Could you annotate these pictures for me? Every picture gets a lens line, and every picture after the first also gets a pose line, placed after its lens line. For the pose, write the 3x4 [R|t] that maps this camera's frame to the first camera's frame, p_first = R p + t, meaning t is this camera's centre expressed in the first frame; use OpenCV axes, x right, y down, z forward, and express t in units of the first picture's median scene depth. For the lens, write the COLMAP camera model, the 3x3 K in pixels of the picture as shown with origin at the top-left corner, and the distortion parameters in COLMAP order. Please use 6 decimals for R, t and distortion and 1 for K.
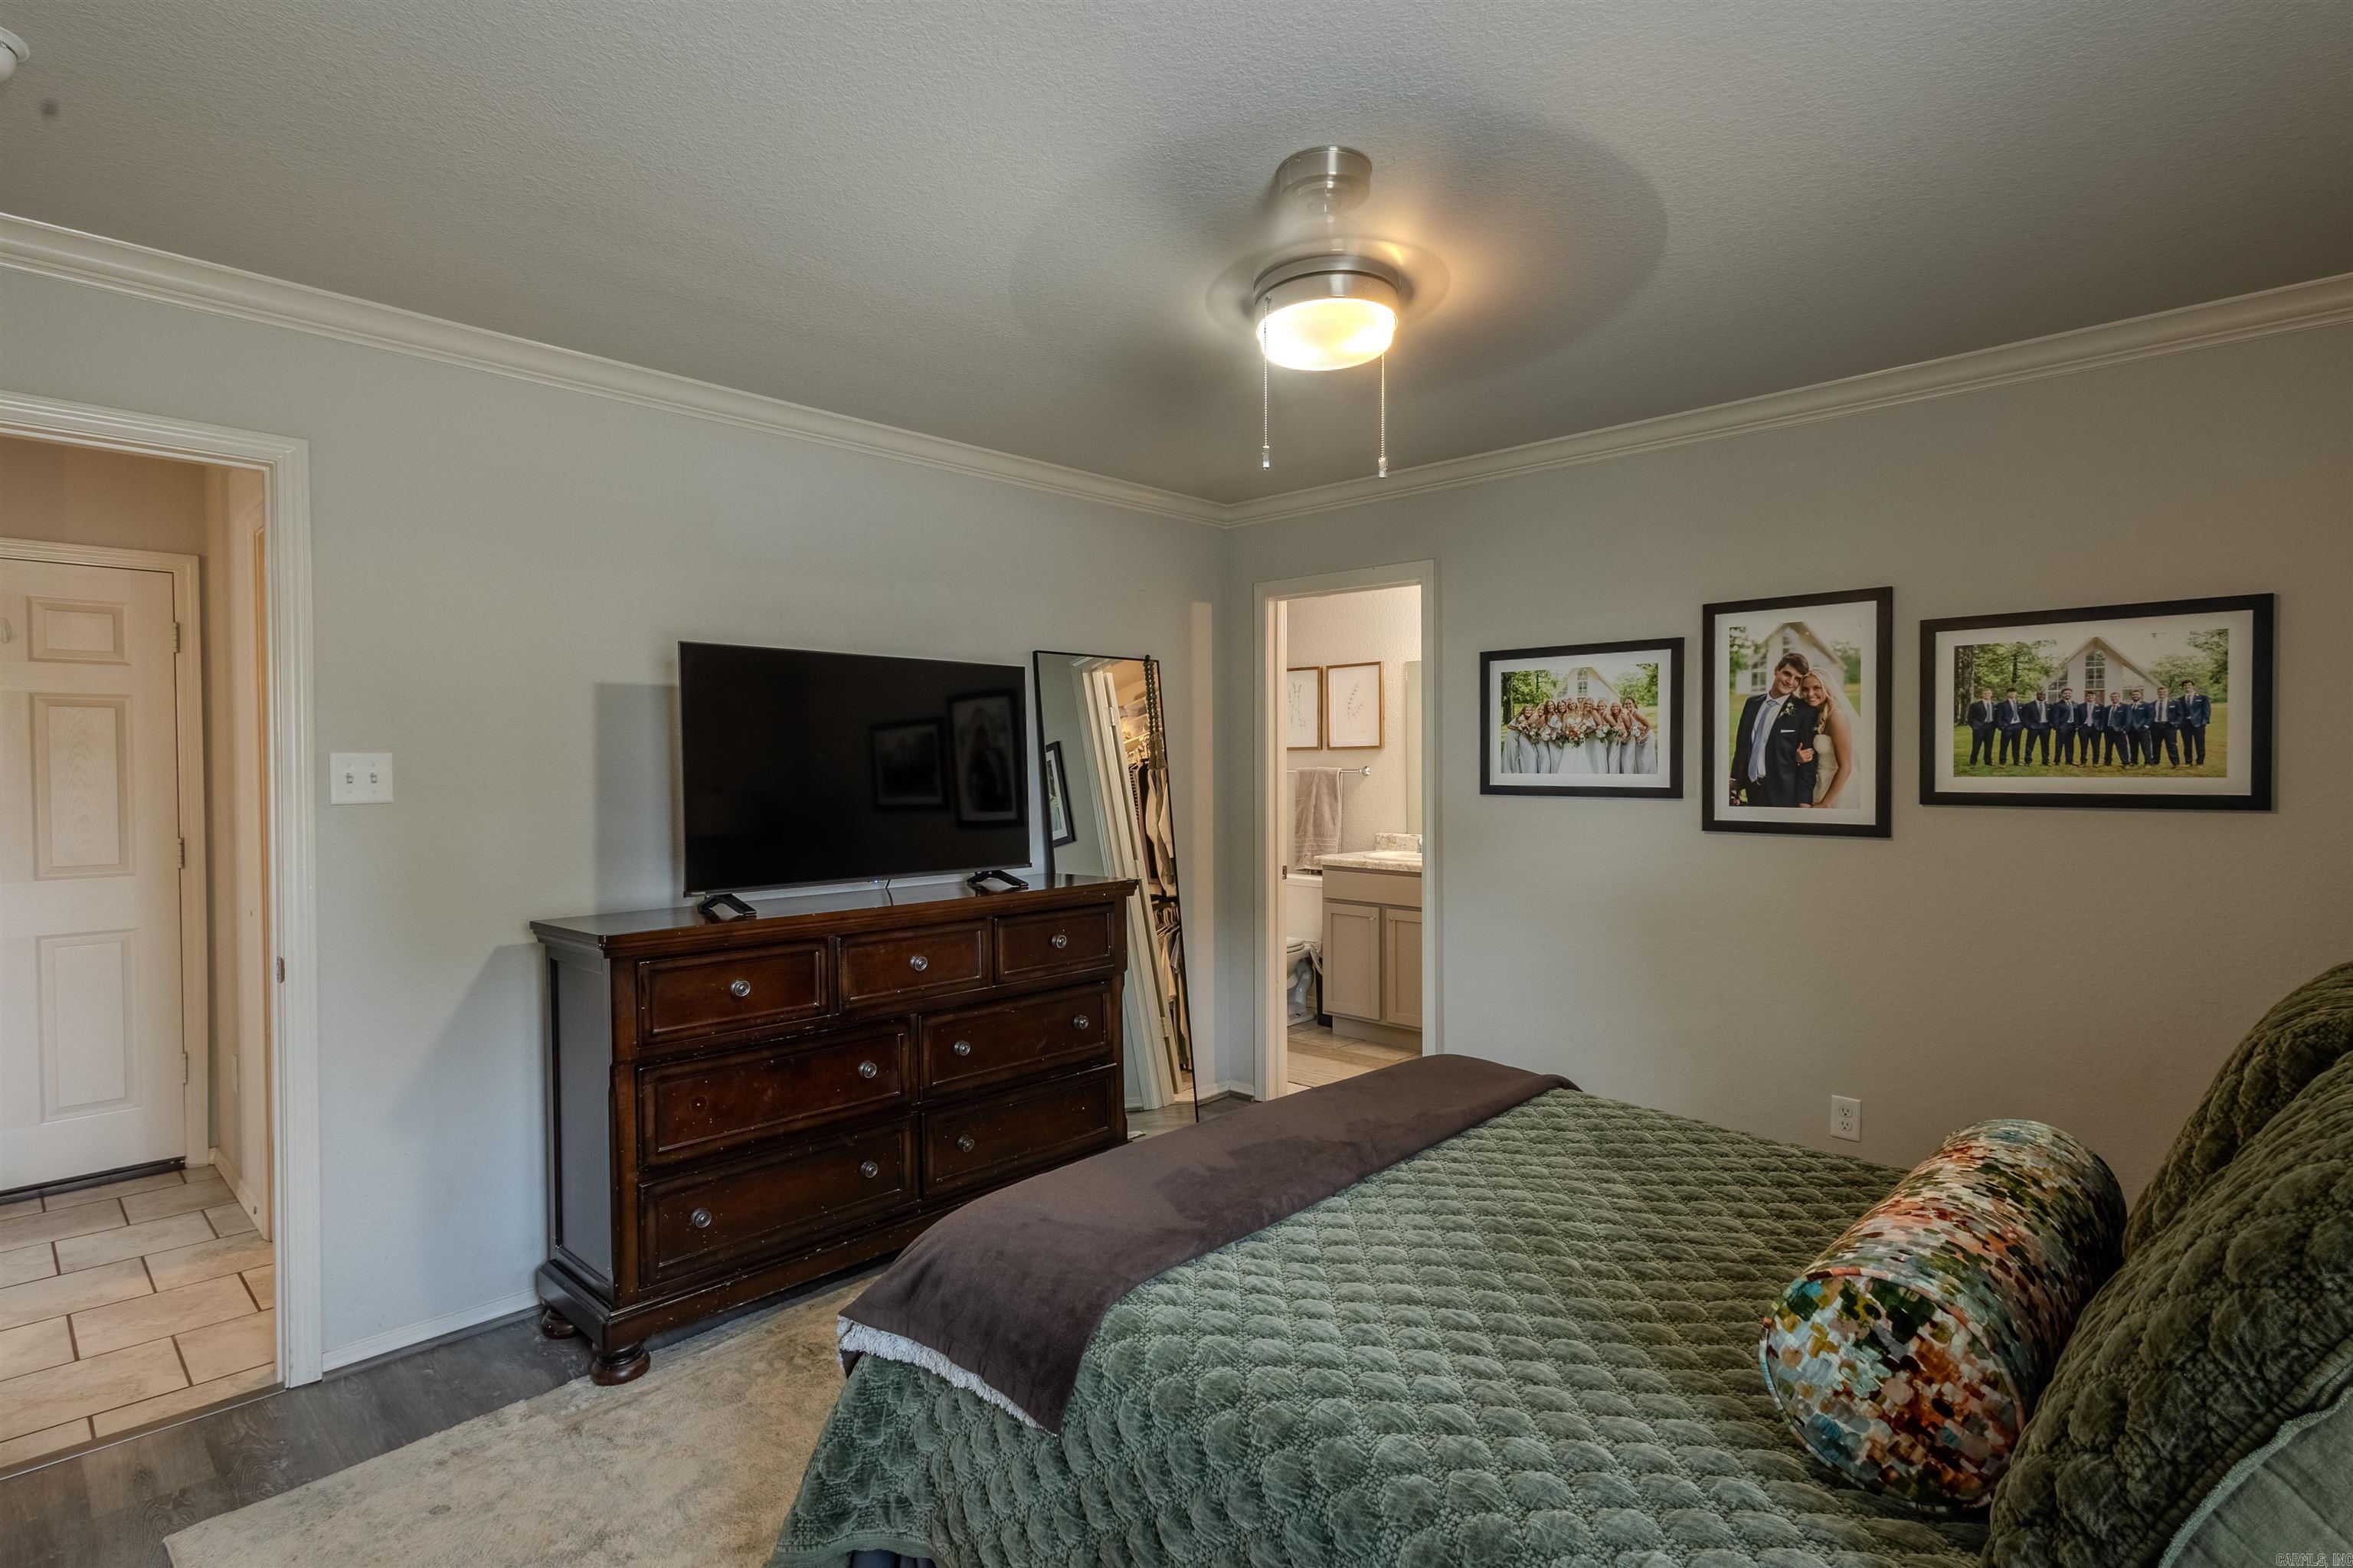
lens RADIAL K [[1095.7, 0, 1176.4], [0, 1095.7, 781.3], [0, 0, 1]] dist [0.003254, 0.000228]
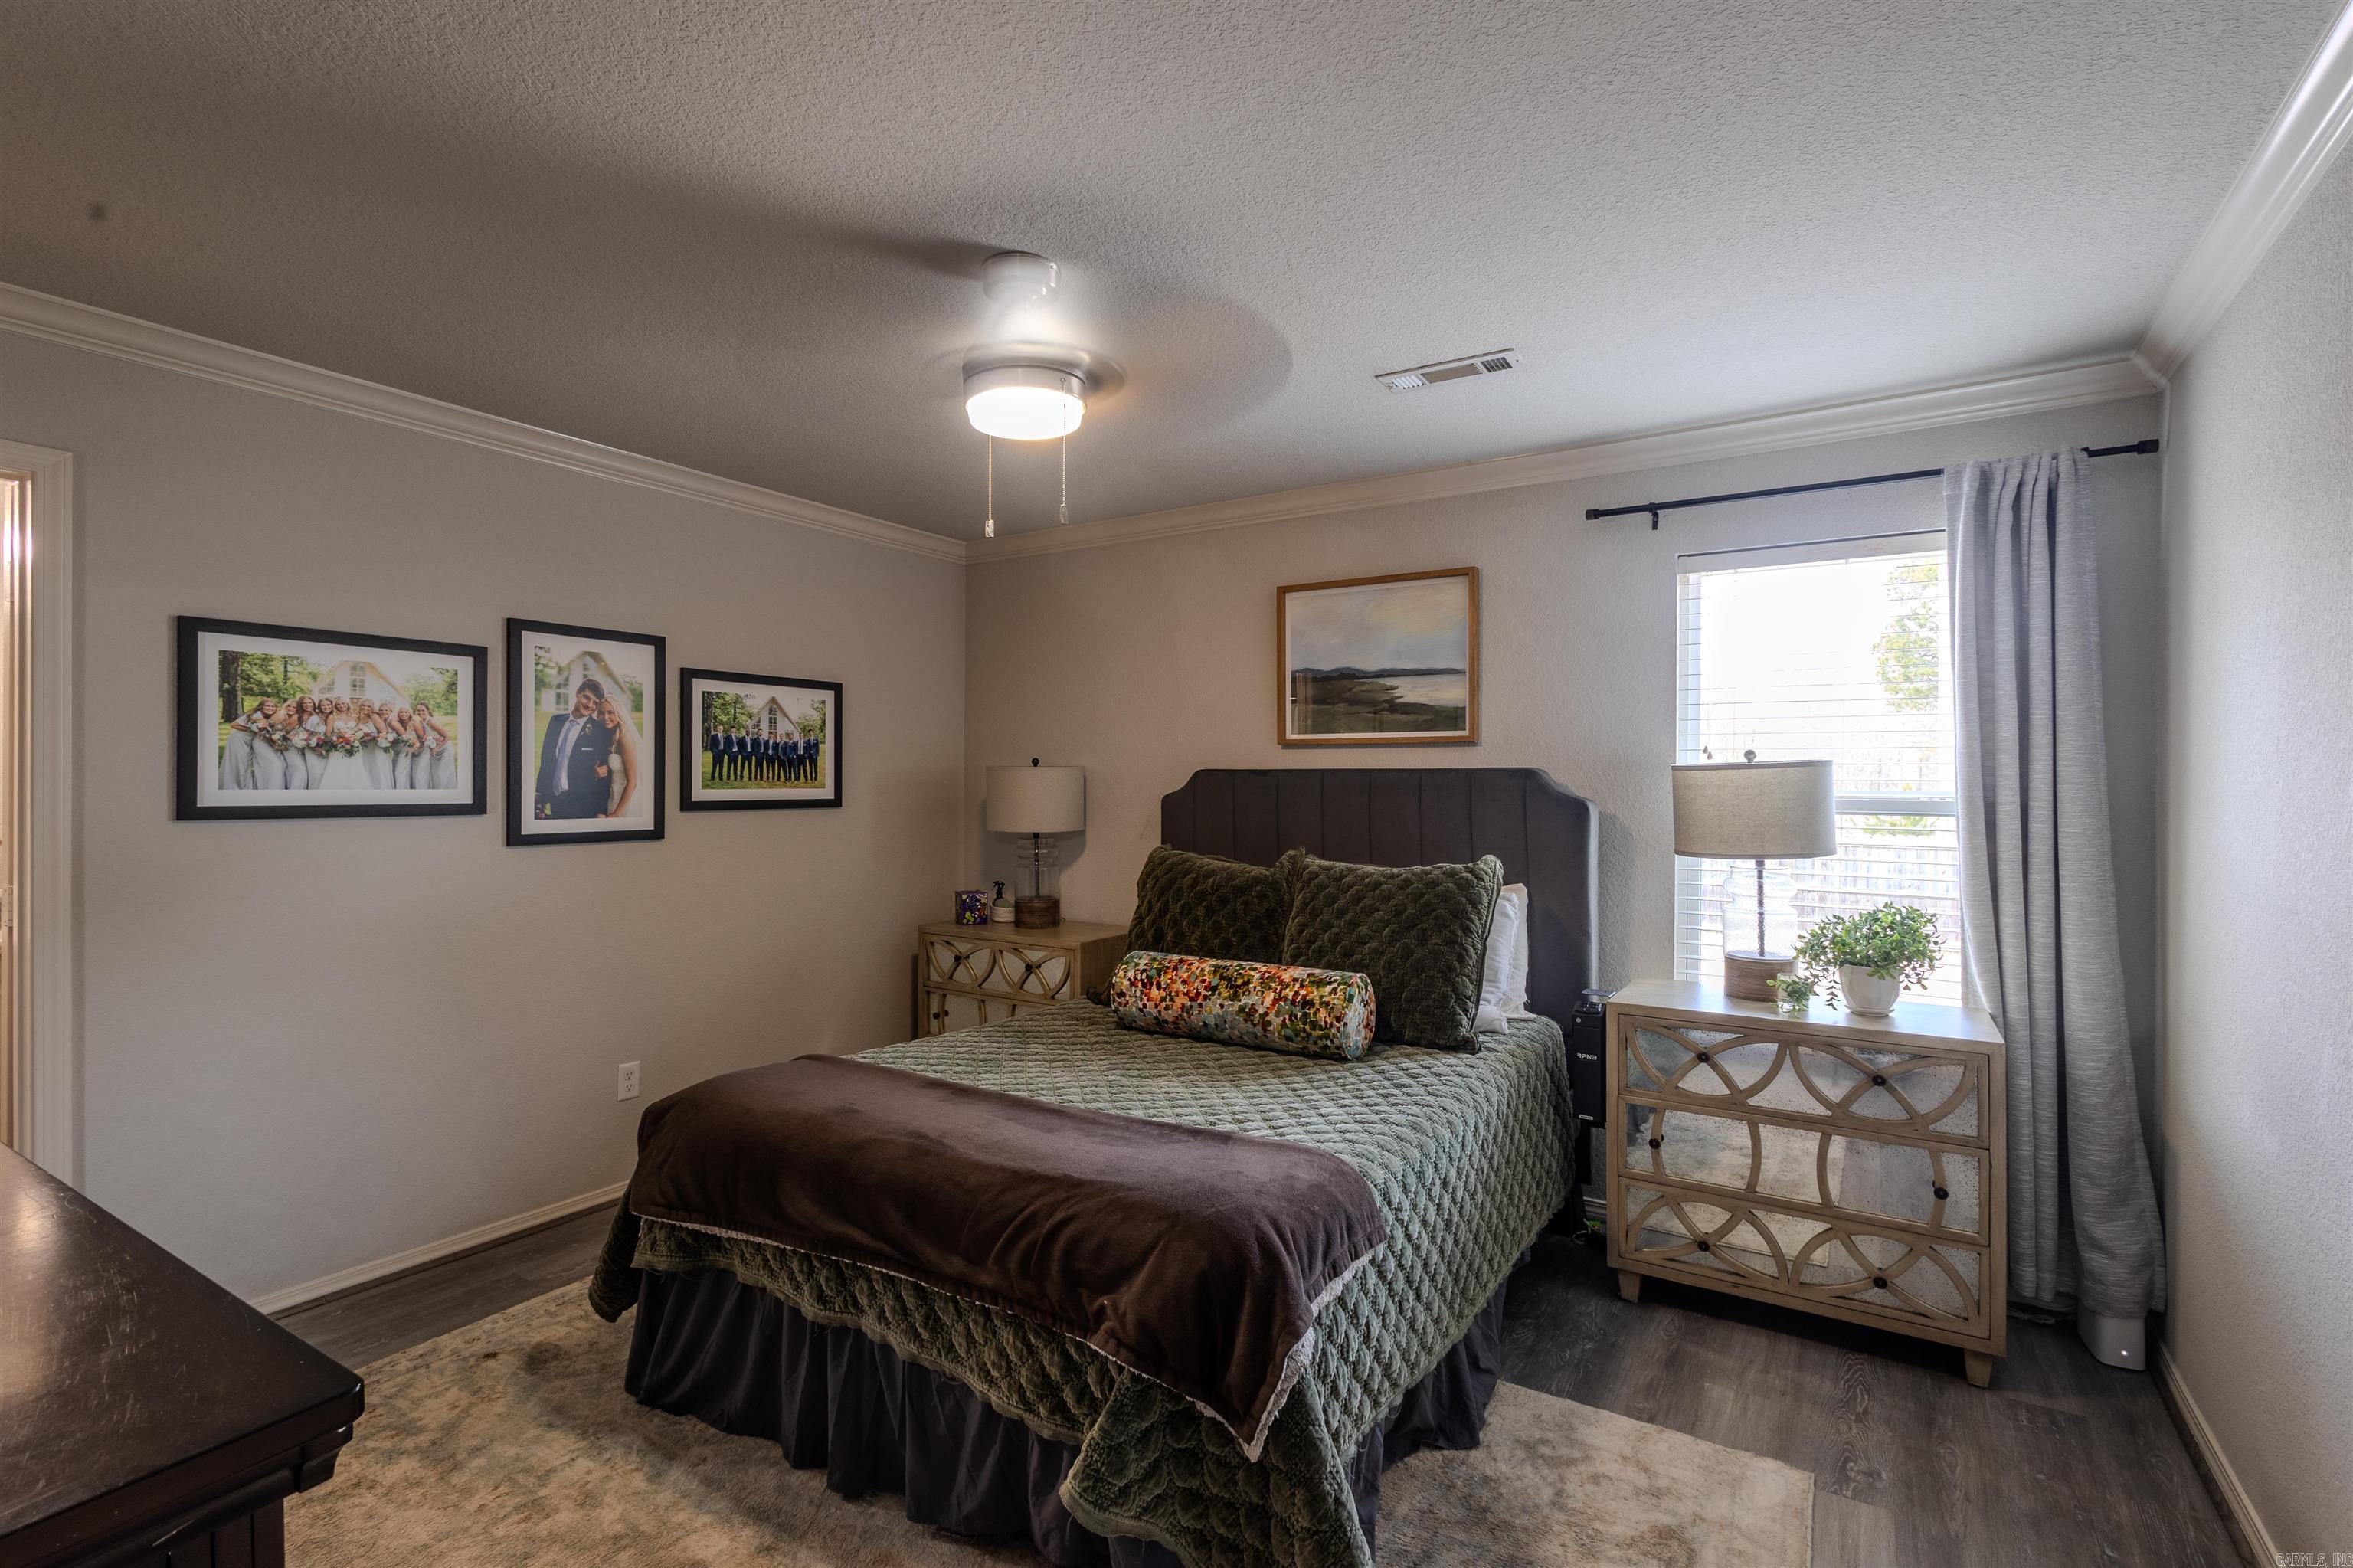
lens RADIAL K [[1095.7, 0, 1175.7], [0, 1095.7, 781.5], [0, 0, 1]] dist [0.003254, 0.000228]
pose [[-0.165037, 0.002677, 0.986284, -0.622675], [0.012368, 0.999923, -0.000645, -0.005220], [-0.986210, 0.012092, -0.165058, 0.592255]]
